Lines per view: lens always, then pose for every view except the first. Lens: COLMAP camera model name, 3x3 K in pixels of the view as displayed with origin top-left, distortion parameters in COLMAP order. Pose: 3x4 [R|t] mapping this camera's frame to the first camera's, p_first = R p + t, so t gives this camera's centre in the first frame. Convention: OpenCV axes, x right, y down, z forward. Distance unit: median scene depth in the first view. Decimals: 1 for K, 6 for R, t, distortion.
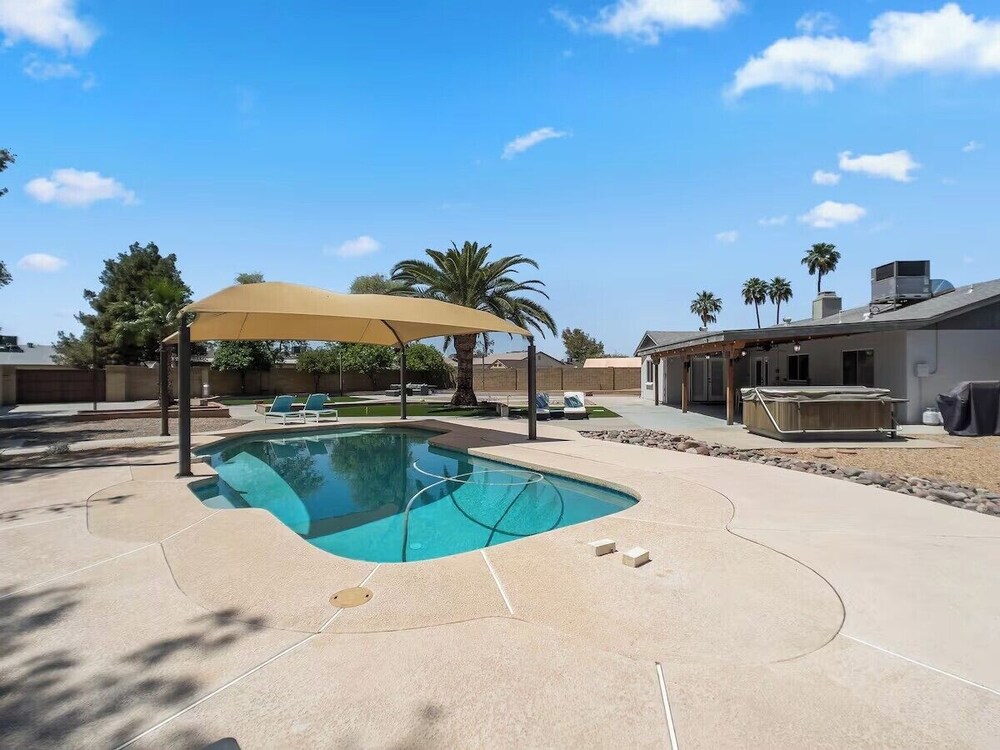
lens RADIAL K [[490.0, 0, 499.3], [0, 490.0, 379.1], [0, 0, 1]] dist [-0.013041, 0.000043]
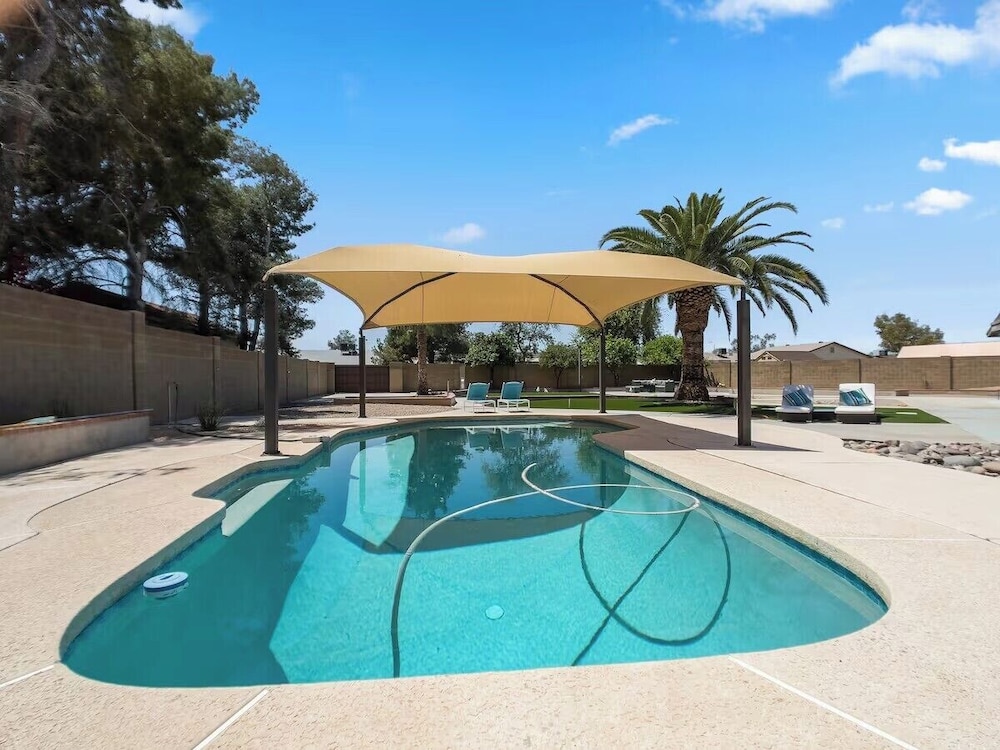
lens RADIAL K [[490.0, 0, 499.3], [0, 490.0, 379.1], [0, 0, 1]] dist [-0.013041, 0.000043]
pose [[0.859415, 0.002892, -0.511270, 0.069770], [-0.003731, 0.999993, -0.000614, 0.021296], [0.511264, 0.002436, 0.859420, 0.160221]]
